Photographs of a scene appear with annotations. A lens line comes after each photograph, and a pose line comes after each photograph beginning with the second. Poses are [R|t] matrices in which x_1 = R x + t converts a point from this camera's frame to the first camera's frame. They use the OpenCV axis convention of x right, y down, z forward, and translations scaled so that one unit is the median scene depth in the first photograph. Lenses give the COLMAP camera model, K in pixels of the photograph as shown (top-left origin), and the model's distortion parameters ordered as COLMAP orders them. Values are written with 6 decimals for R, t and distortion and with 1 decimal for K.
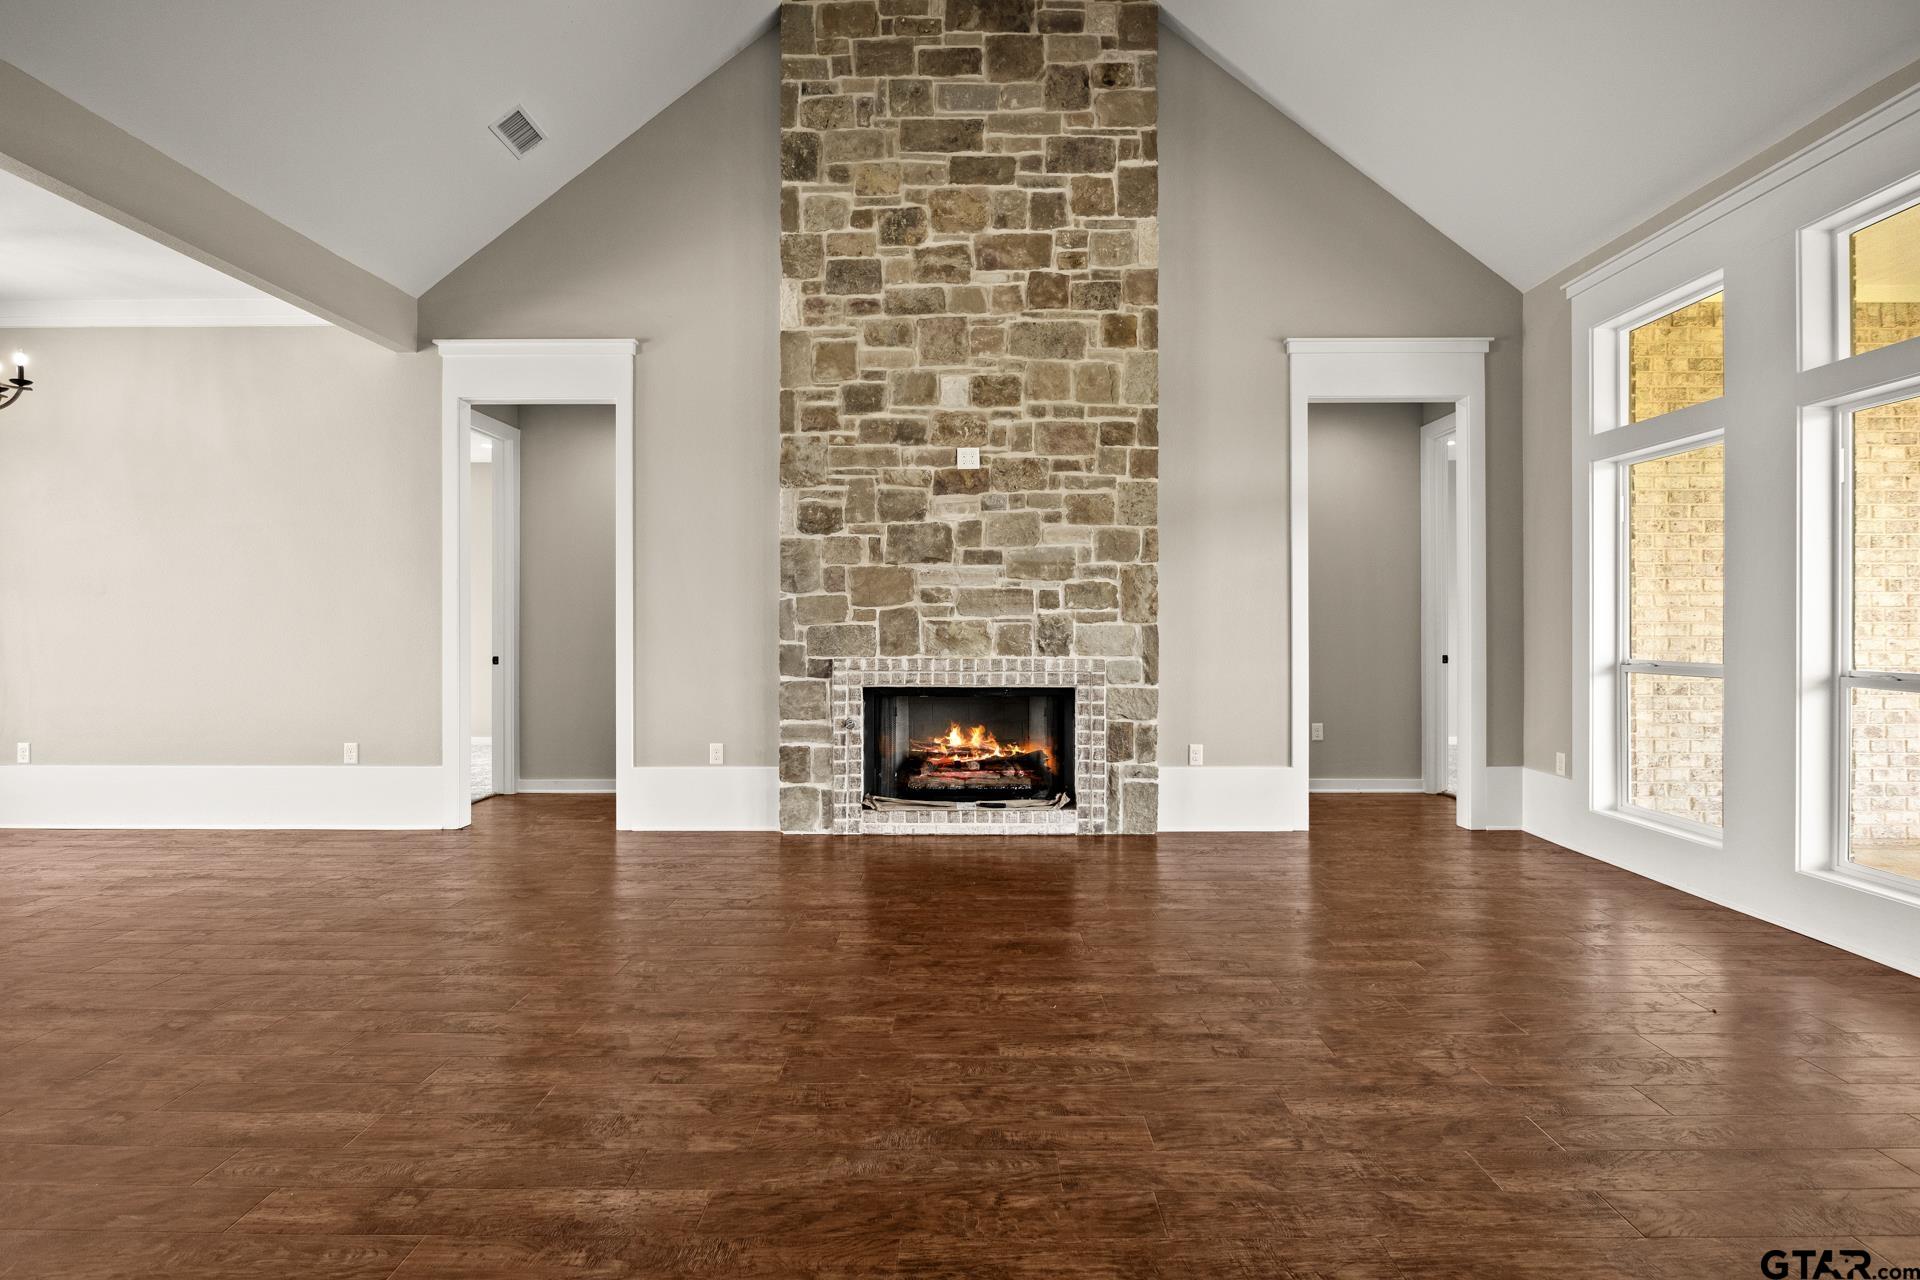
lens RADIAL K [[962.1, 0, 965.4], [0, 962.1, 623.3], [0, 0, 1]] dist [-0.006836, -0.000928]
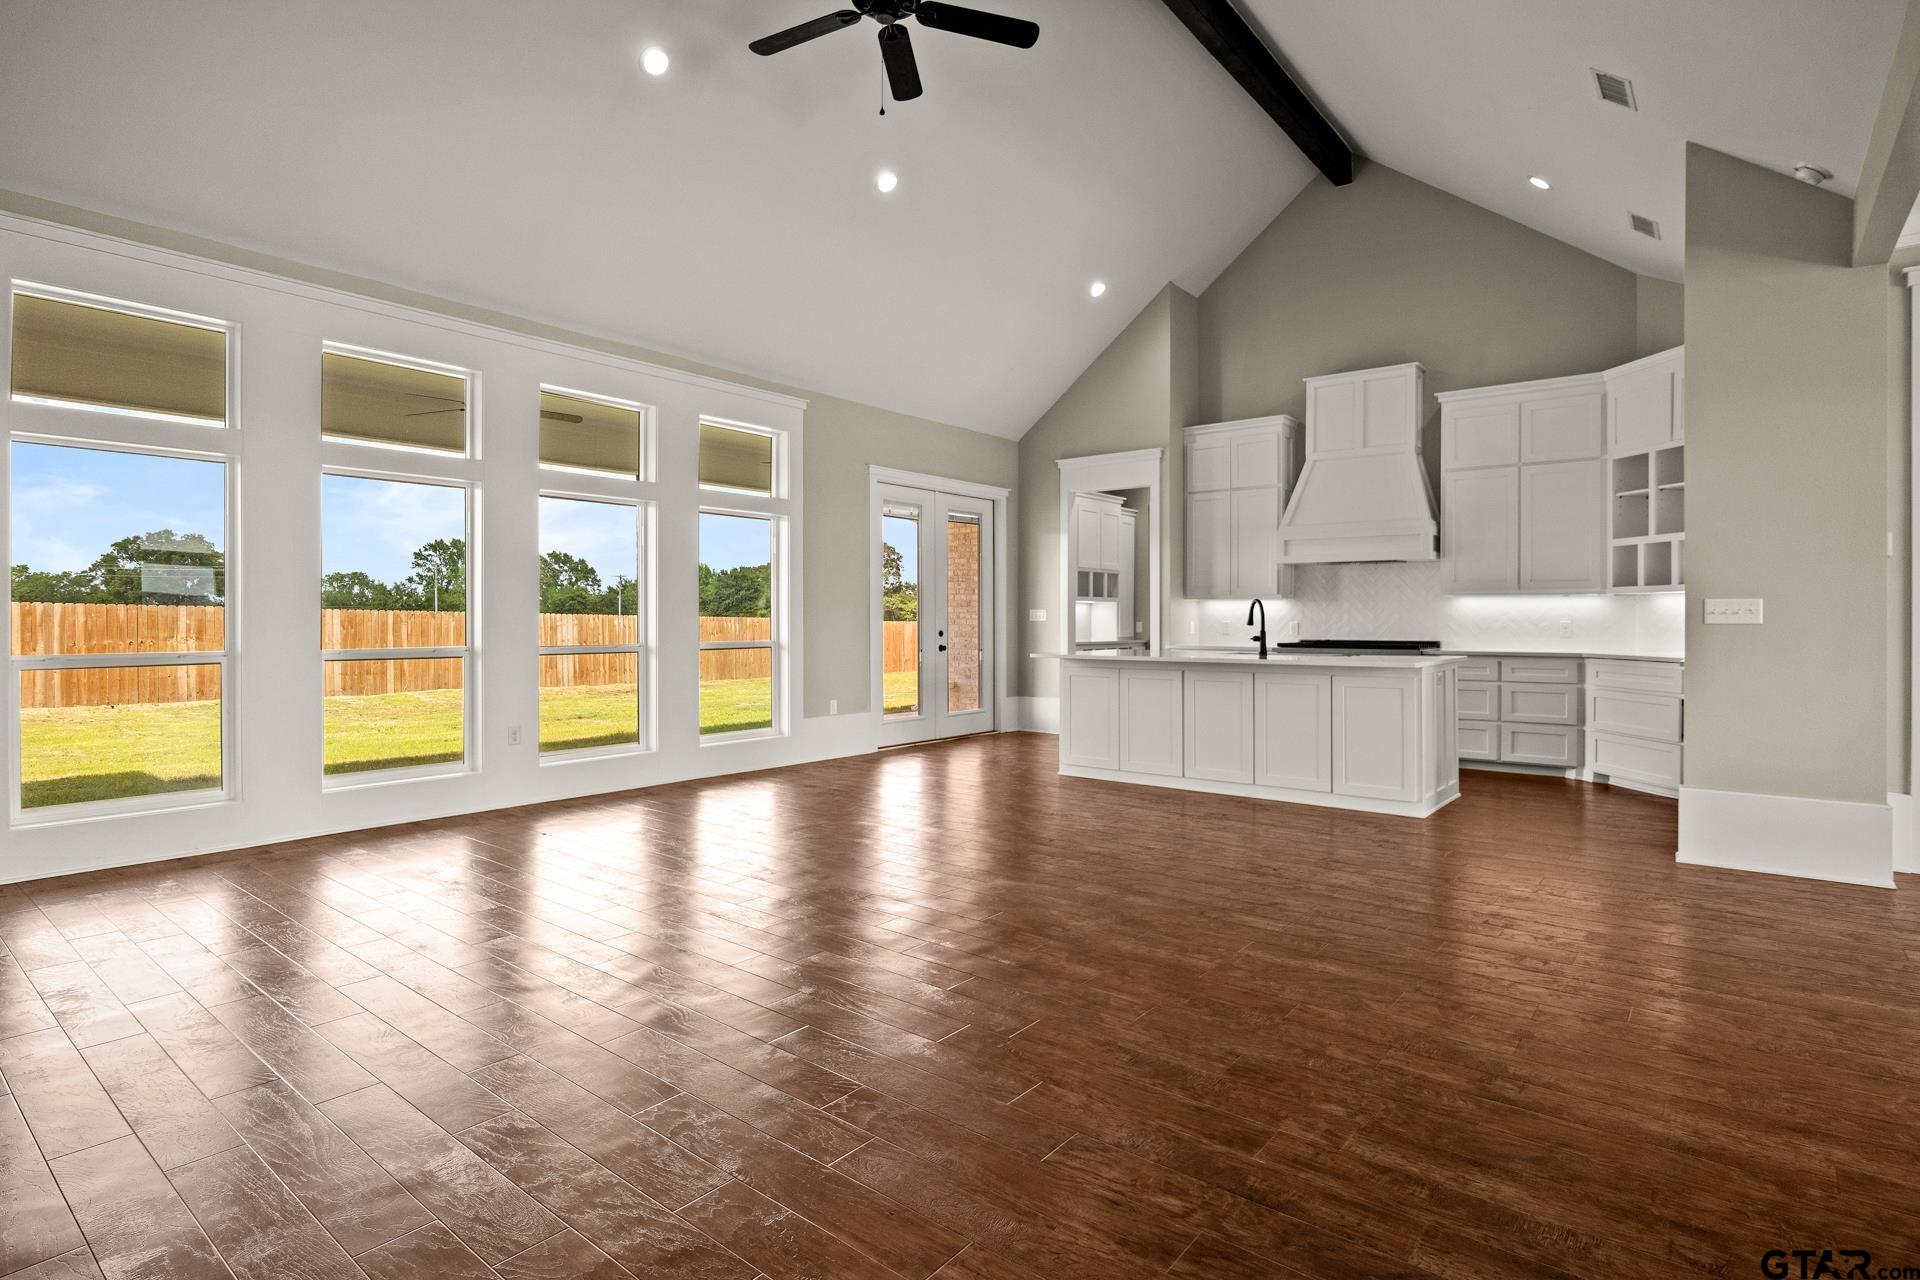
lens RADIAL K [[962.1, 0, 966.6], [0, 962.1, 626.1], [0, 0, 1]] dist [-0.006836, -0.000928]
pose [[-0.786245, -0.005003, 0.617894, -0.511225], [-0.002515, 0.999985, 0.004897, 0.001266], [-0.617909, 0.002296, -0.786246, 1.036749]]
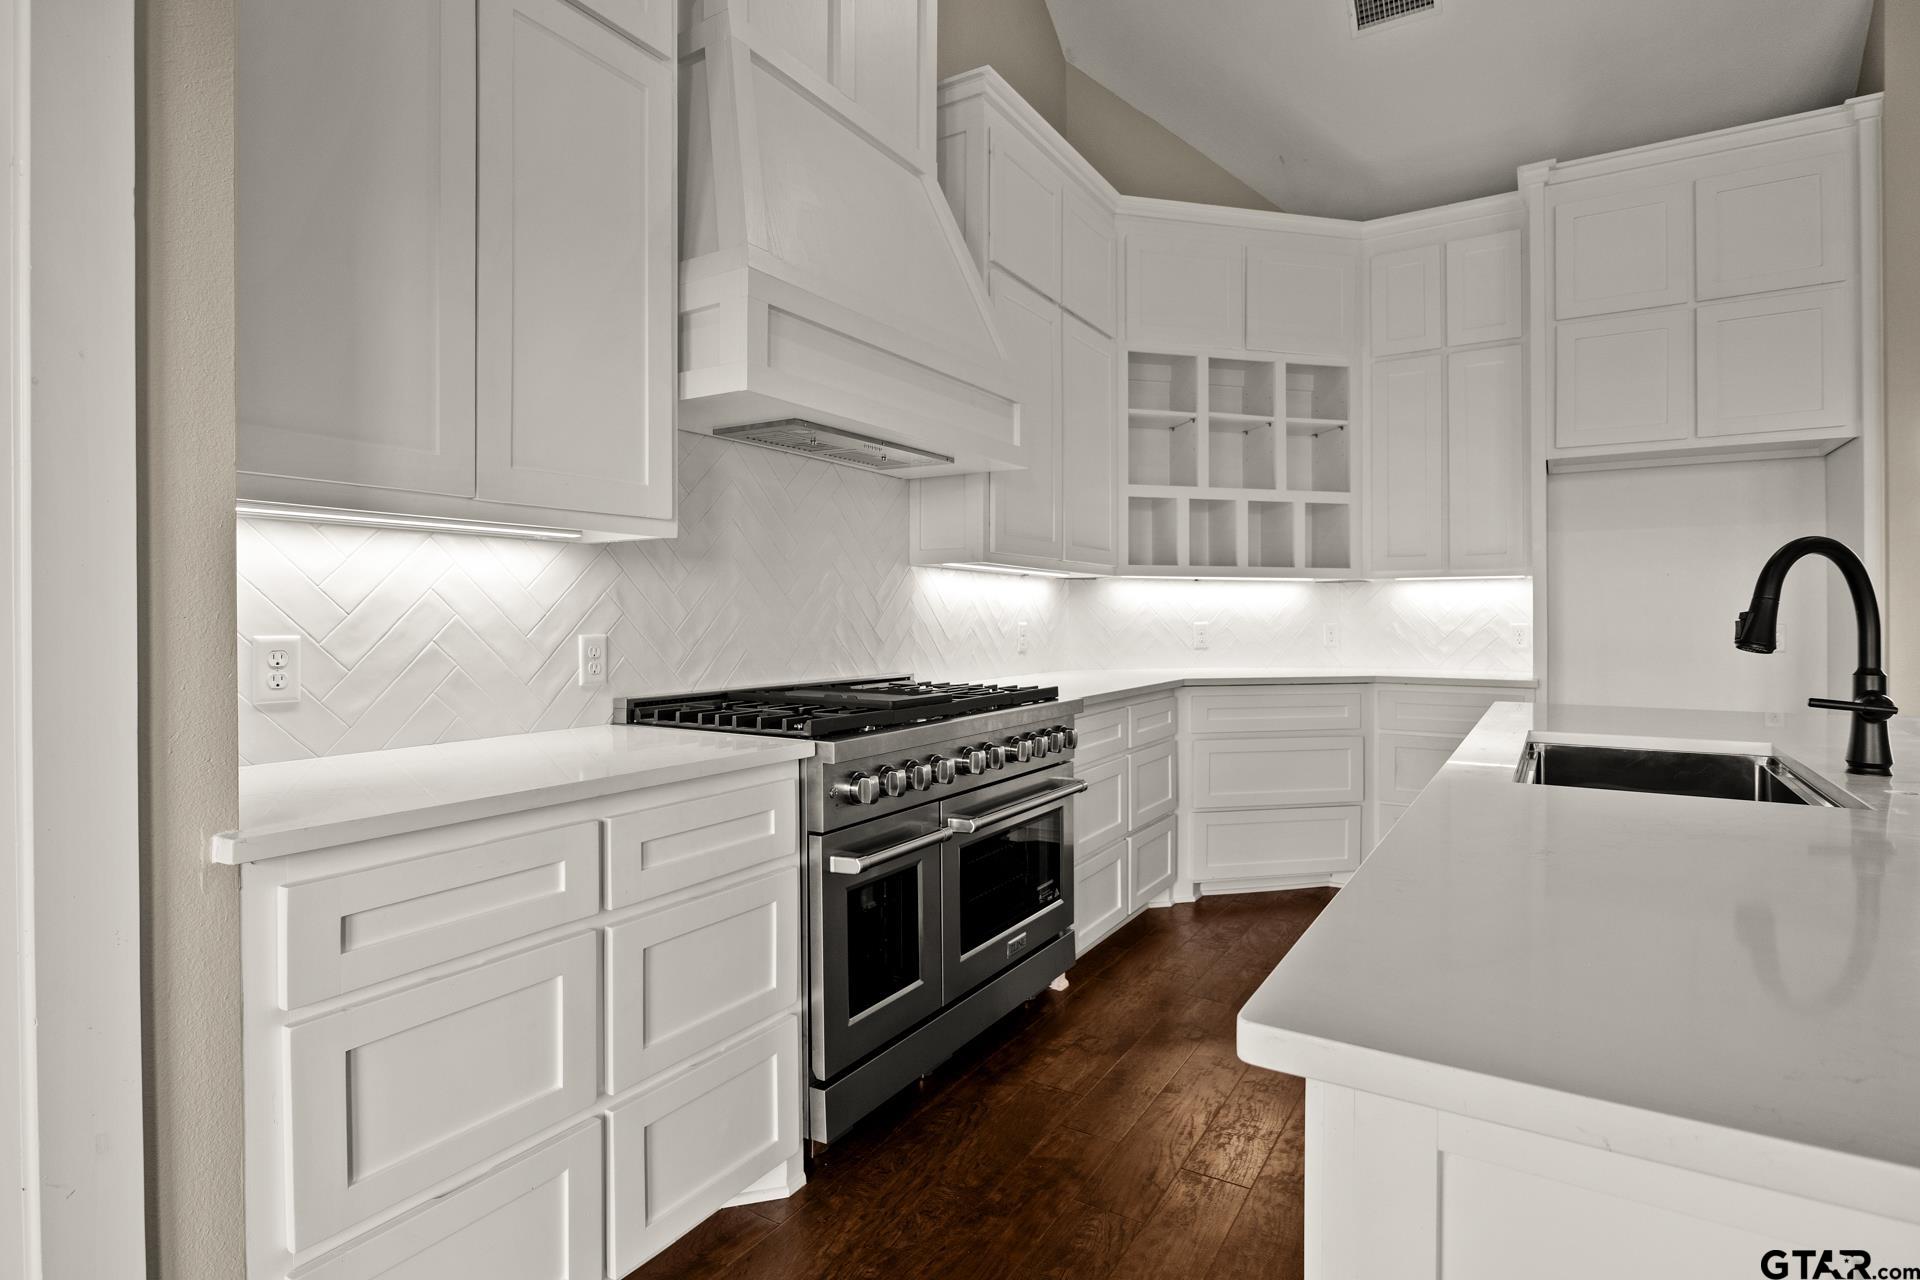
lens RADIAL K [[962.1, 0, 967.8], [0, 962.1, 617.4], [0, 0, 1]] dist [-0.006836, -0.000928]
pose [[-0.513997, 0.001177, -0.857791, 0.358105], [0.003588, 0.999993, -0.000778, -0.004842], [0.857784, -0.003477, -0.513998, -0.271655]]
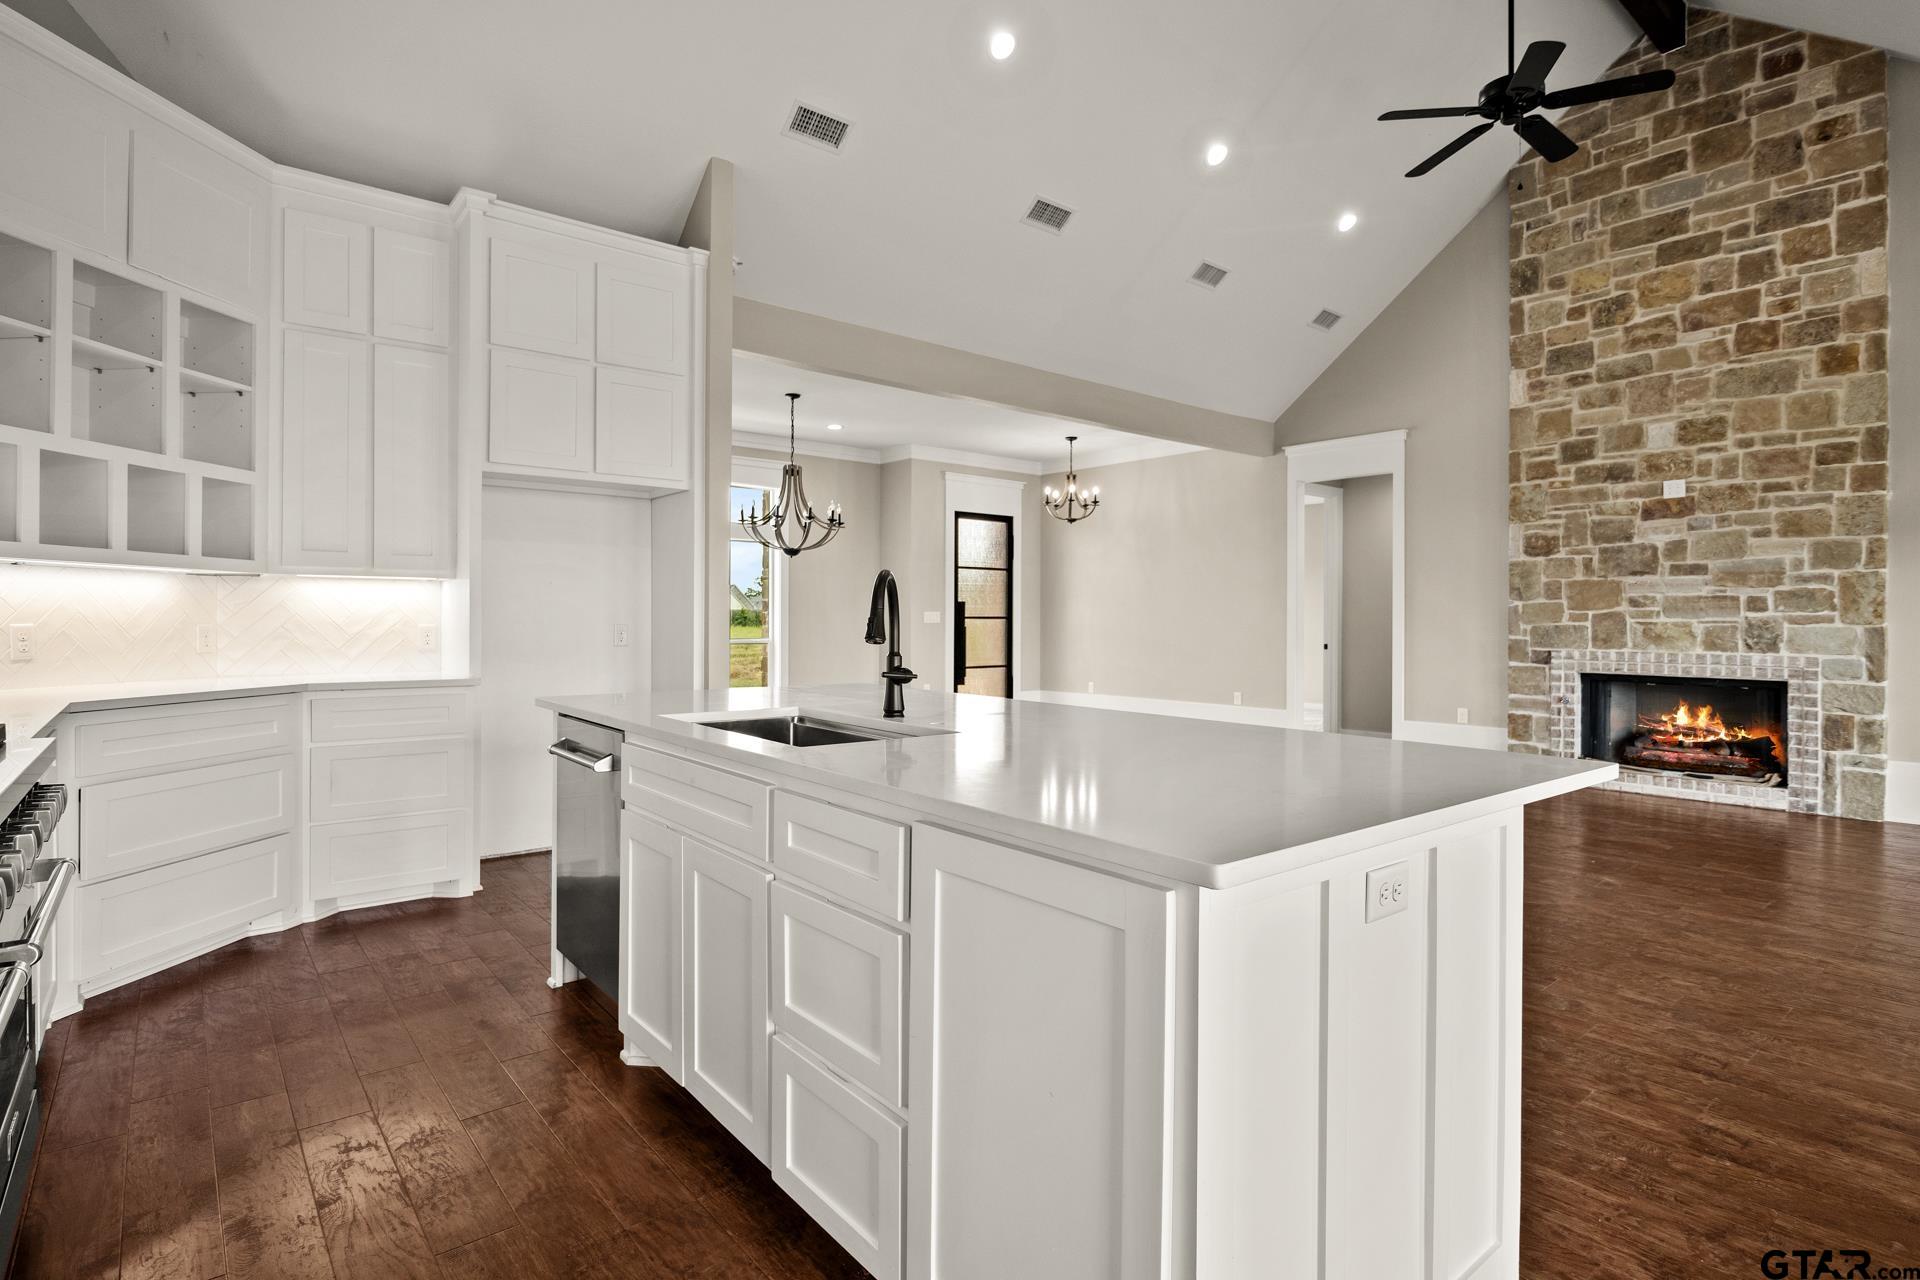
lens RADIAL K [[962.1, 0, 963.4], [0, 962.1, 616.8], [0, 0, 1]] dist [-0.006836, -0.000928]
pose [[0.641790, 0.001559, -0.766879, 0.356619], [-0.002834, 0.999996, -0.000339, -0.006201], [0.766875, 0.002390, 0.641792, -0.471182]]
